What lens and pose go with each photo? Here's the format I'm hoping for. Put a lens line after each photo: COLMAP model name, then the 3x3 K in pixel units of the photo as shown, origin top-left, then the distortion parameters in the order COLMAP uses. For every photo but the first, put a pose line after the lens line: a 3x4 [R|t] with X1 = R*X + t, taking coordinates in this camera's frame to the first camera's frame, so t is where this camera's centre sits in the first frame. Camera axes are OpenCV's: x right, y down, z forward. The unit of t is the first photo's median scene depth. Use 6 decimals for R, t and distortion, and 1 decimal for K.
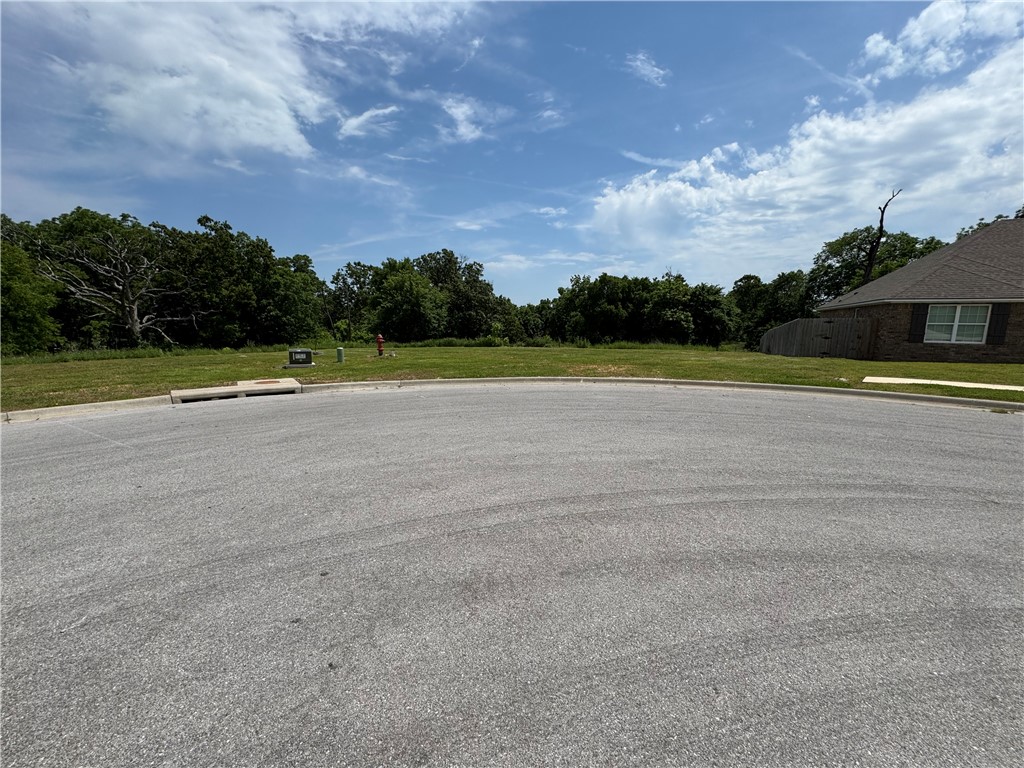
lens RADIAL K [[413.2, 0, 512.0], [0, 413.2, 384.0], [0, 0, 1]] dist [0.018629, -0.007025]
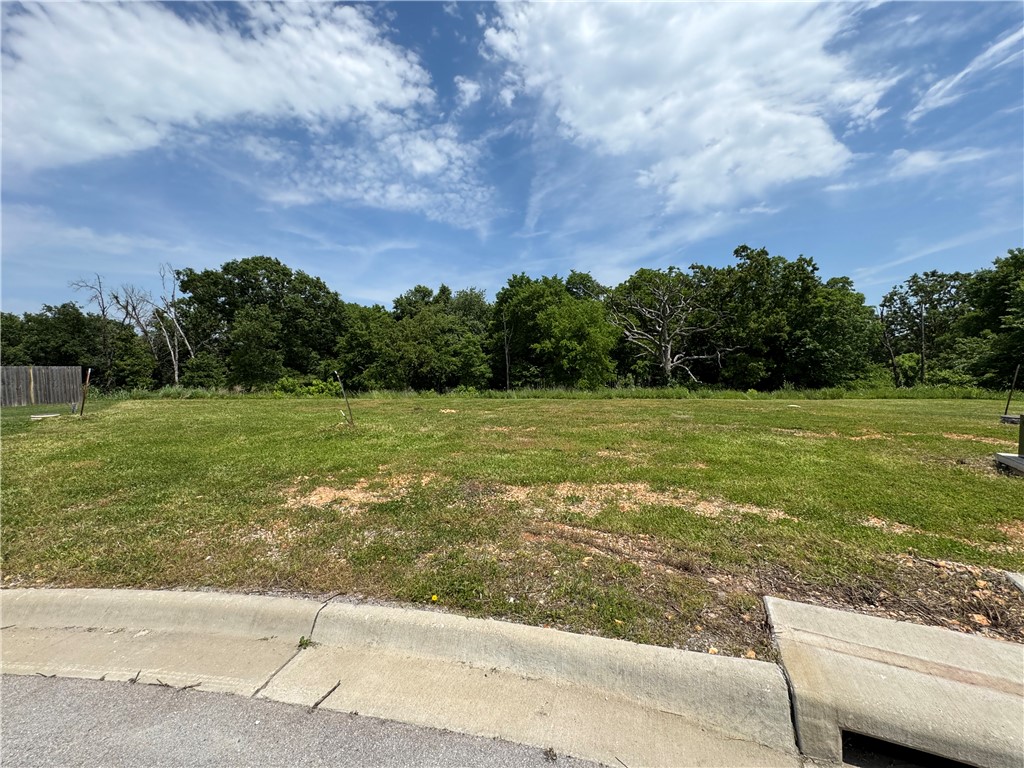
lens RADIAL K [[413.2, 0, 512.0], [0, 413.2, 384.0], [0, 0, 1]] dist [0.018629, -0.007025]
pose [[0.466075, 0.031163, -0.884196, -0.140004], [-0.115792, 0.992932, -0.026040, -0.016372], [0.877135, 0.114519, 0.466390, 0.152905]]
